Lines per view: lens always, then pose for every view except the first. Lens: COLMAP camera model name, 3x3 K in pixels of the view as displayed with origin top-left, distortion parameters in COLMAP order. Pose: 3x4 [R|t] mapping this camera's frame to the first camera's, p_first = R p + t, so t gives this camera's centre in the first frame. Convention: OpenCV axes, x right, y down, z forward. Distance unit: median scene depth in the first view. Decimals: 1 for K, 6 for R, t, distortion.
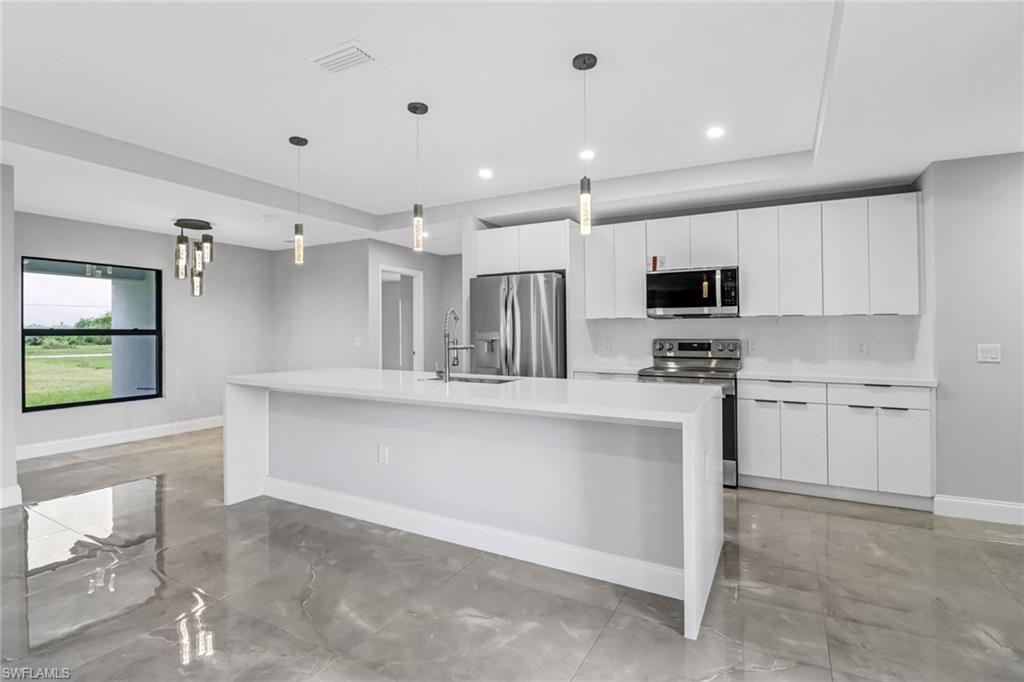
lens RADIAL K [[489.1, 0, 510.7], [0, 489.1, 329.9], [0, 0, 1]] dist [-0.001403, -0.000837]
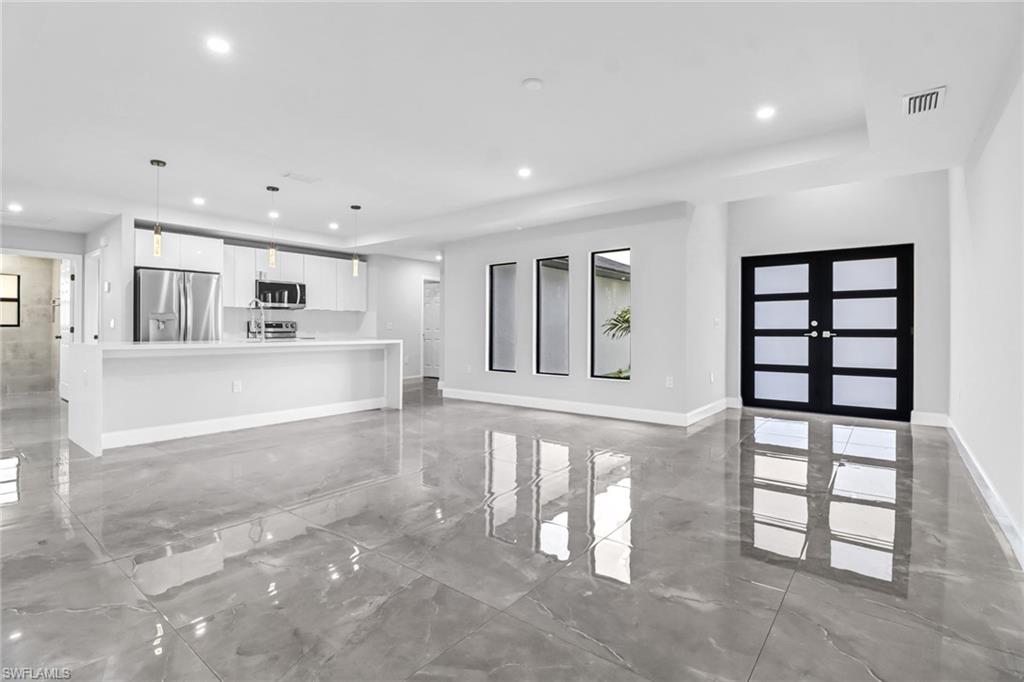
lens RADIAL K [[483.1, 0, 515.7], [0, 483.1, 328.6], [0, 0, 1]] dist [-0.002374, -0.000323]
pose [[0.151773, -0.002184, 0.988413, -1.288988], [-0.004548, 0.999985, 0.002908, 0.039048], [-0.988405, -0.004936, 0.151761, -0.120801]]
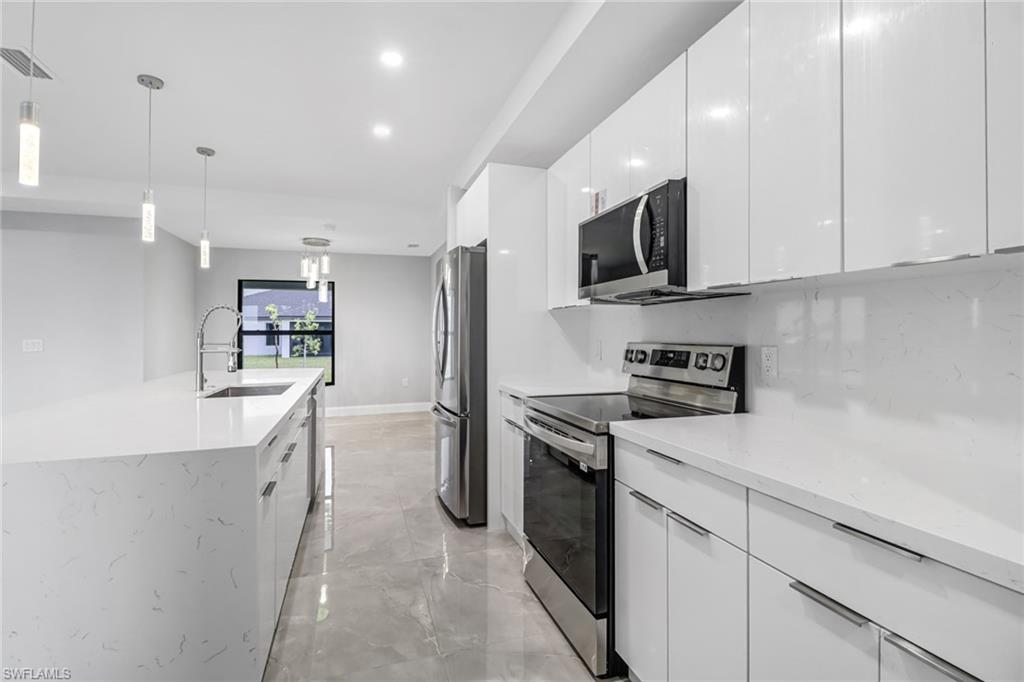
lens RADIAL K [[489.1, 0, 510.7], [0, 489.1, 329.9], [0, 0, 1]] dist [-0.001403, -0.000837]
pose [[0.726142, -0.007093, -0.687509, 0.645639], [0.005681, 0.999975, -0.004316, 0.007444], [0.687522, -0.000772, 0.726163, 0.570092]]
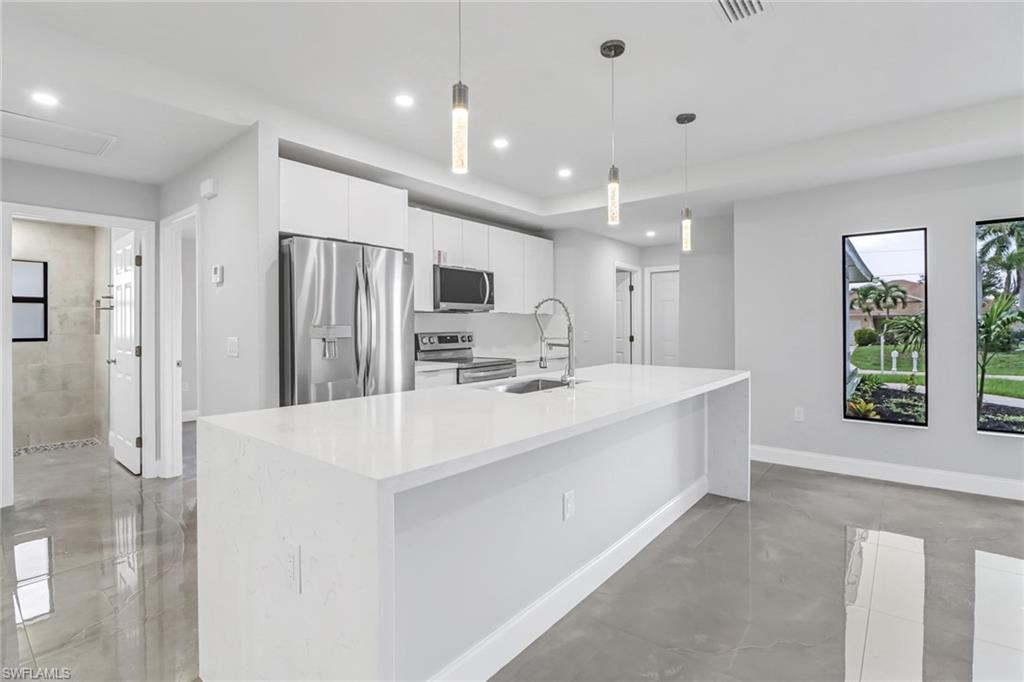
lens RADIAL K [[489.1, 0, 510.7], [0, 489.1, 329.9], [0, 0, 1]] dist [-0.001403, -0.000837]
pose [[0.179413, -0.011218, 0.983710, -0.714614], [-0.001356, 0.999931, 0.011650, 0.000908], [-0.983773, -0.003424, 0.179386, 0.723543]]
